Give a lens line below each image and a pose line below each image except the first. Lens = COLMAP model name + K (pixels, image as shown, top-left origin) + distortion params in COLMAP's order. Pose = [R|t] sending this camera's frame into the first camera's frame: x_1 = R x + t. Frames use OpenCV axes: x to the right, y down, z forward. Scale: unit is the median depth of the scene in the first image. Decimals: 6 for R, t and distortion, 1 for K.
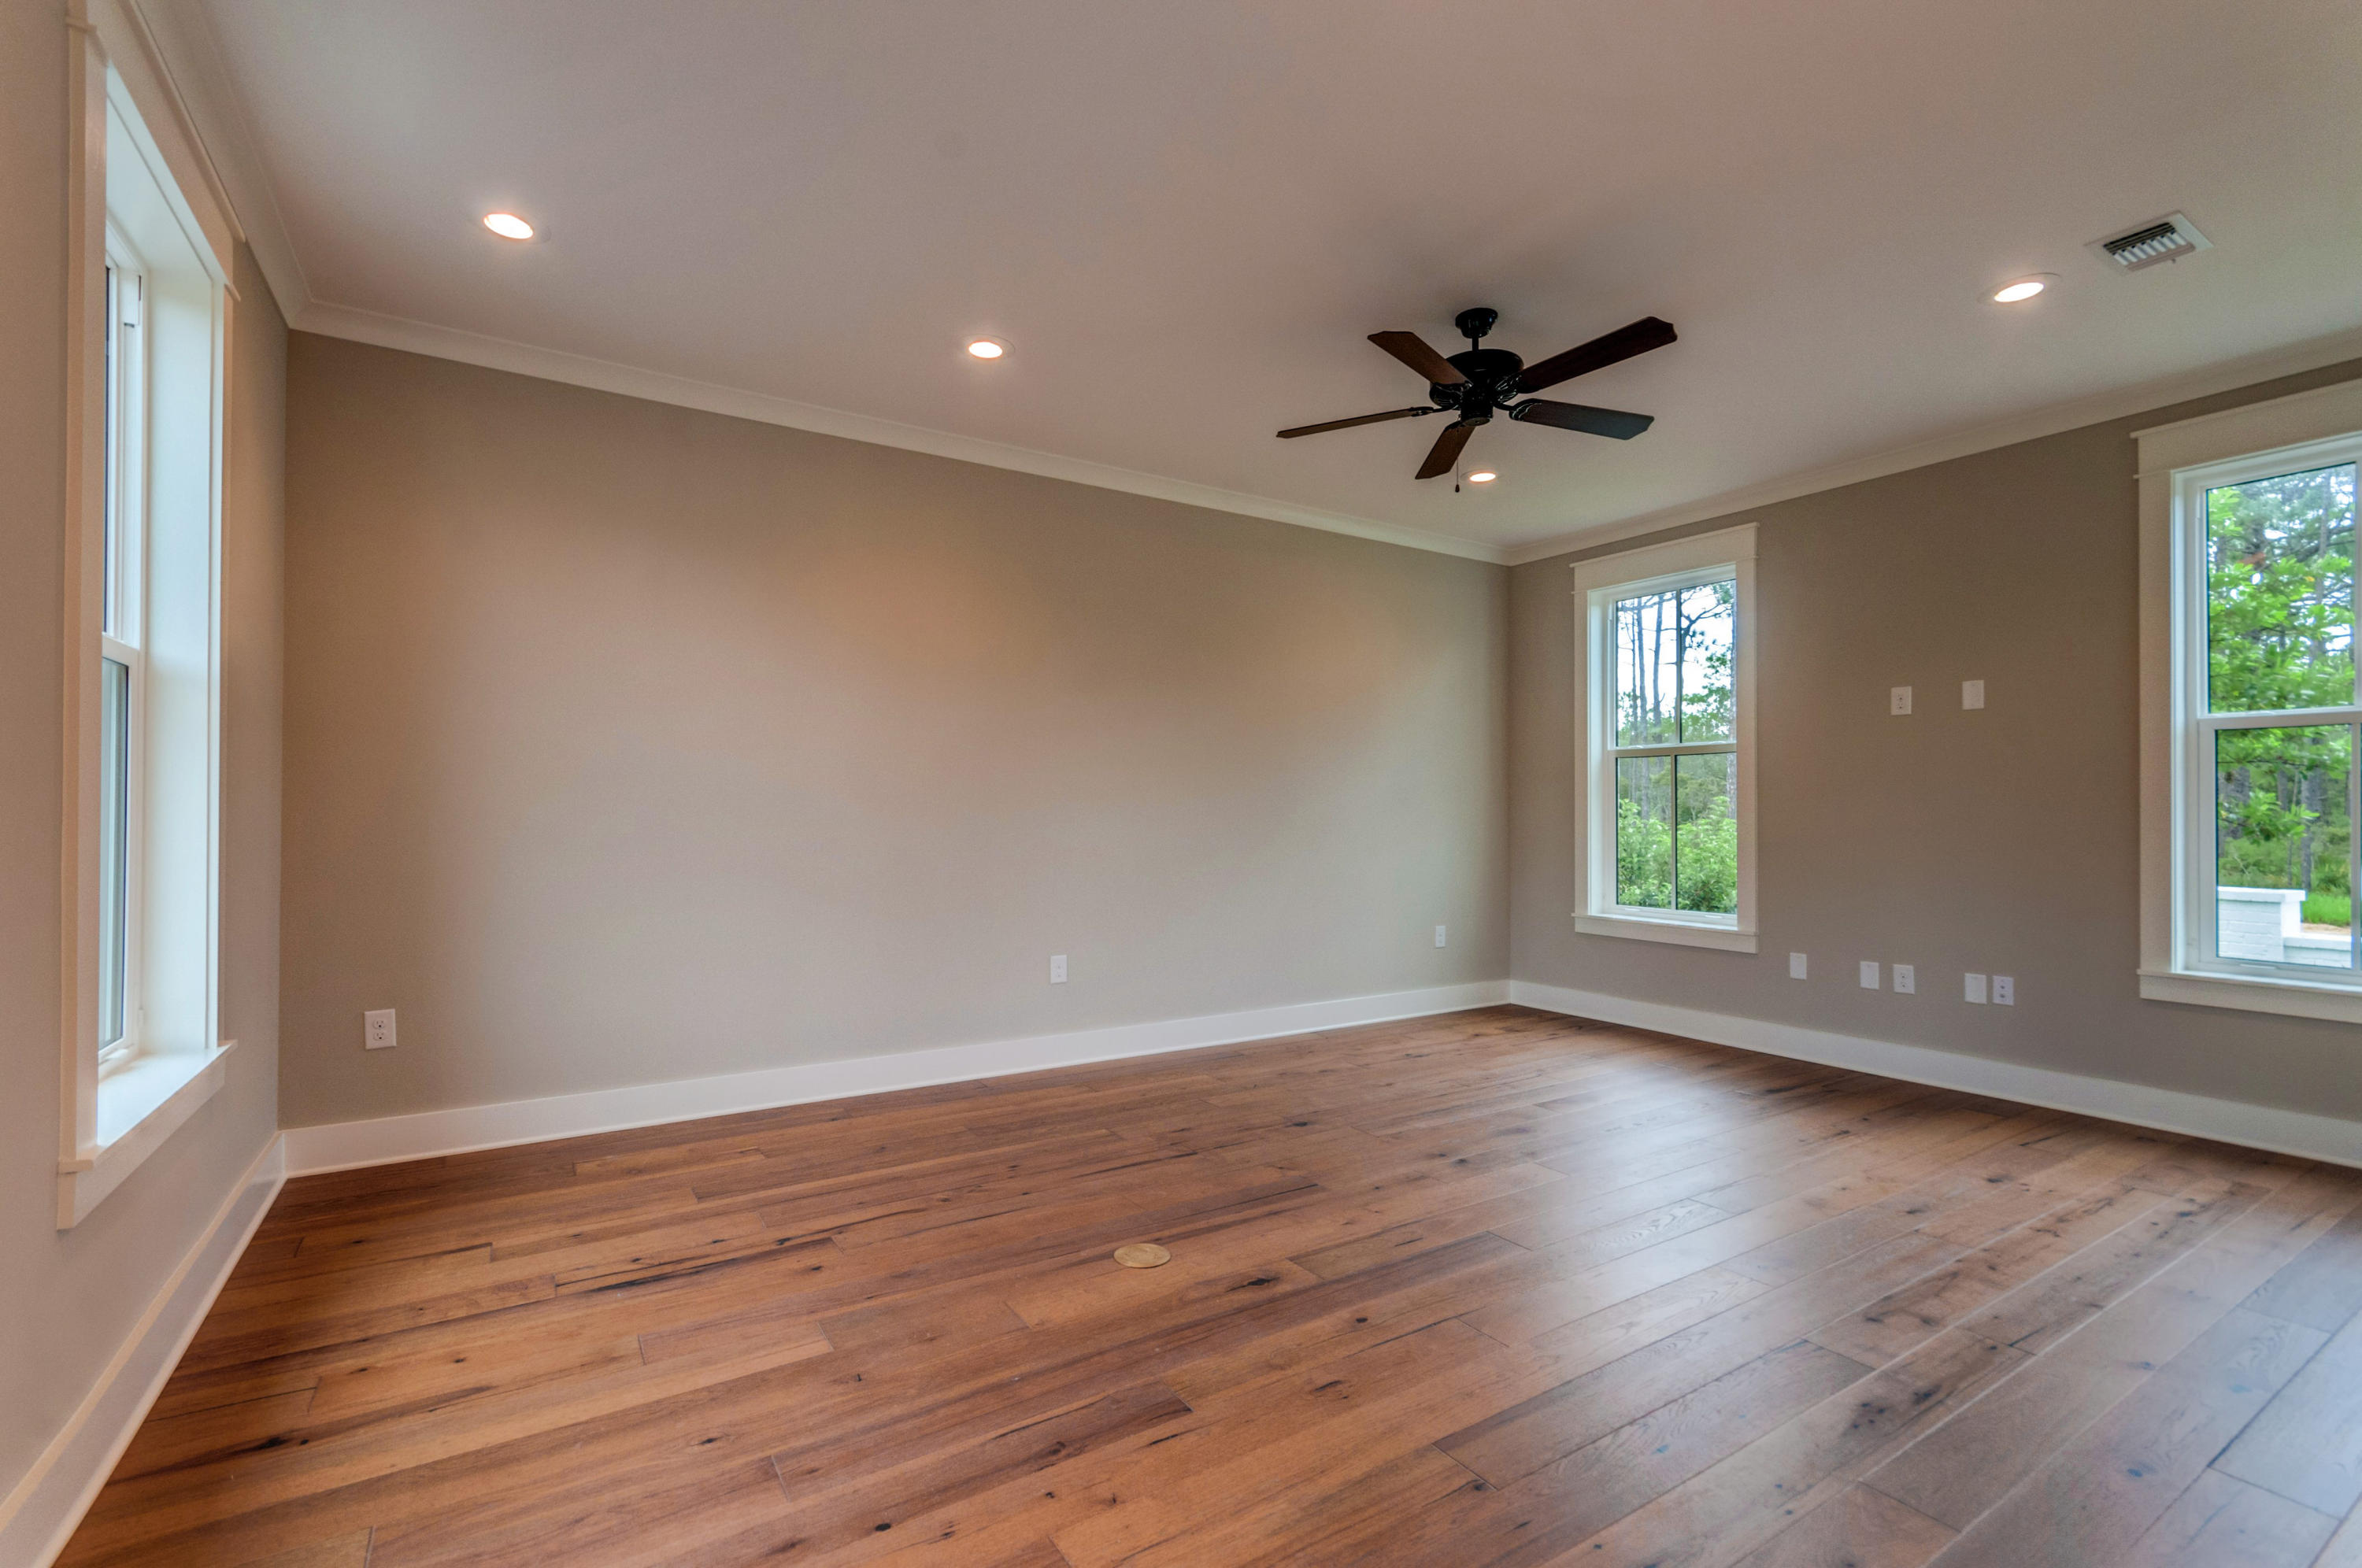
lens RADIAL K [[1038.8, 0, 1182.3], [0, 1038.8, 803.9], [0, 0, 1]] dist [-0.000703, 0.000282]
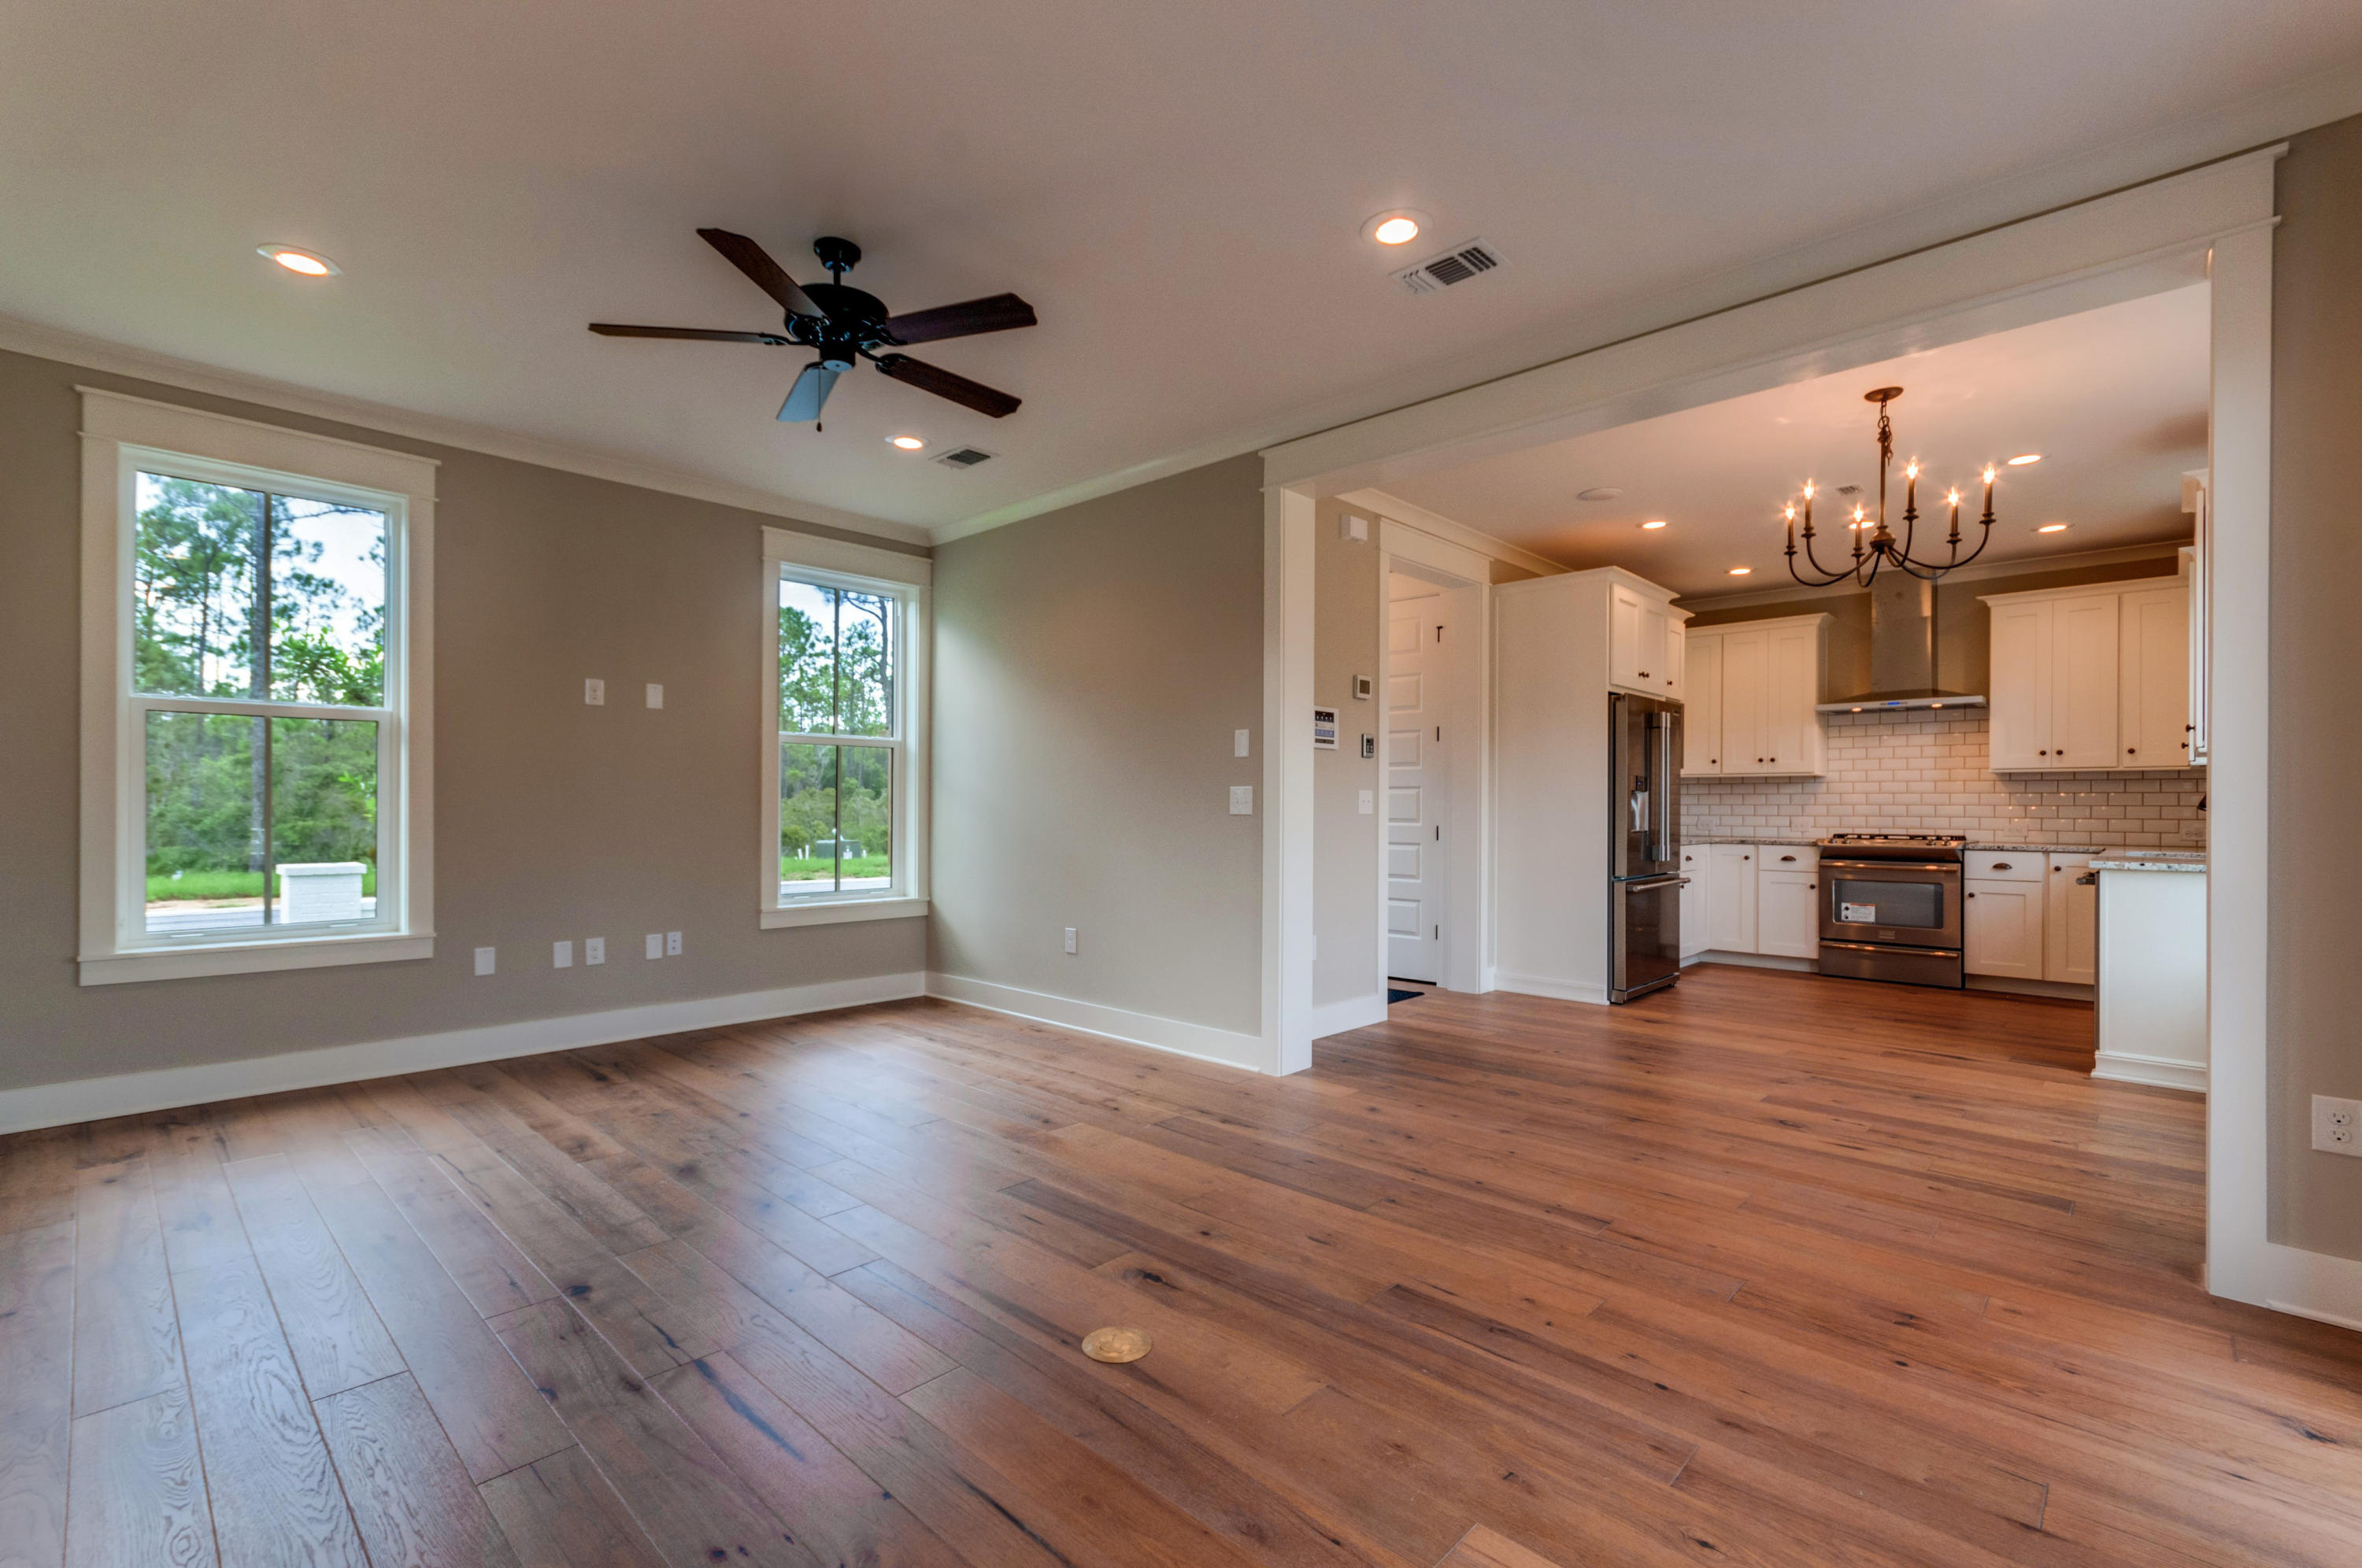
lens RADIAL K [[1041.6, 0, 1163.9], [0, 1041.6, 804.6], [0, 0, 1]] dist [0.002588, 0.000291]
pose [[-0.231555, -0.004406, 0.972812, -0.877666], [-0.013272, 0.999911, 0.001370, 0.013876], [-0.972731, -0.012594, -0.231592, 1.218475]]
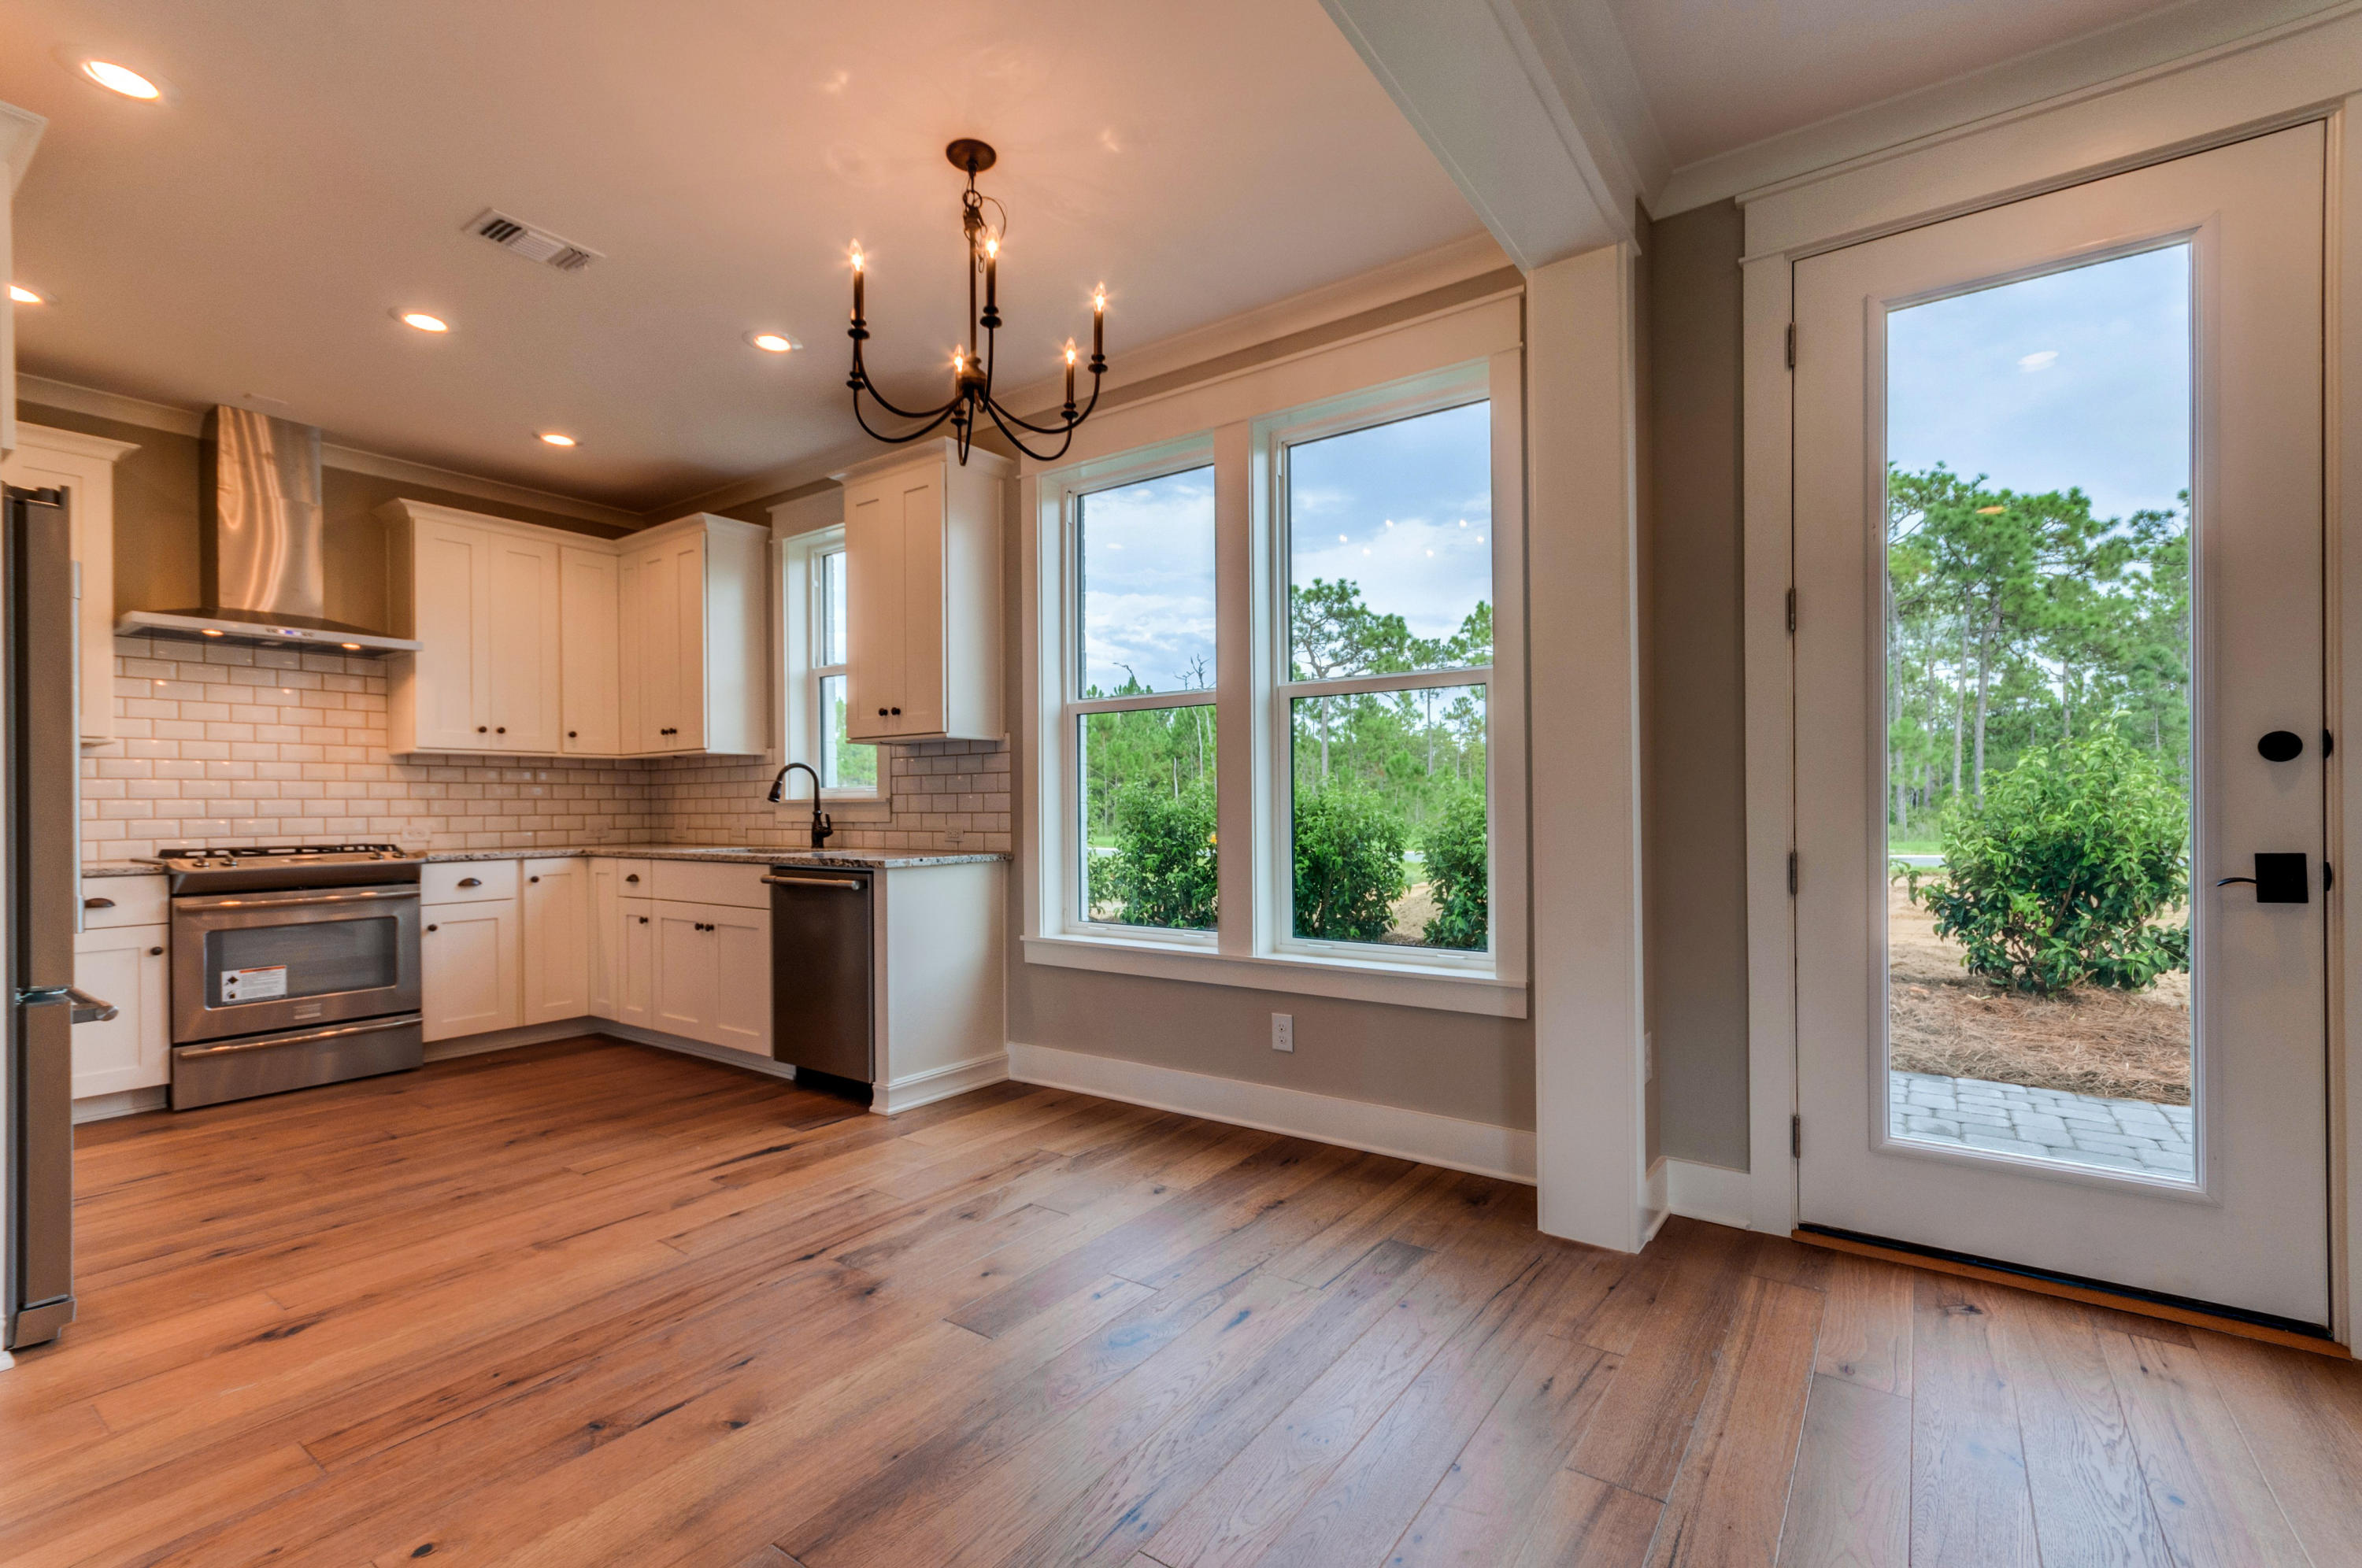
lens RADIAL K [[1028.4, 0, 1184.6], [0, 1028.4, 798.5], [0, 0, 1]] dist [0.003142, 0.000374]
pose [[-0.926836, 0.001744, -0.375463, 0.598415], [0.007971, 0.999855, -0.015033, 0.029626], [0.375382, -0.016926, -0.926716, 0.811667]]
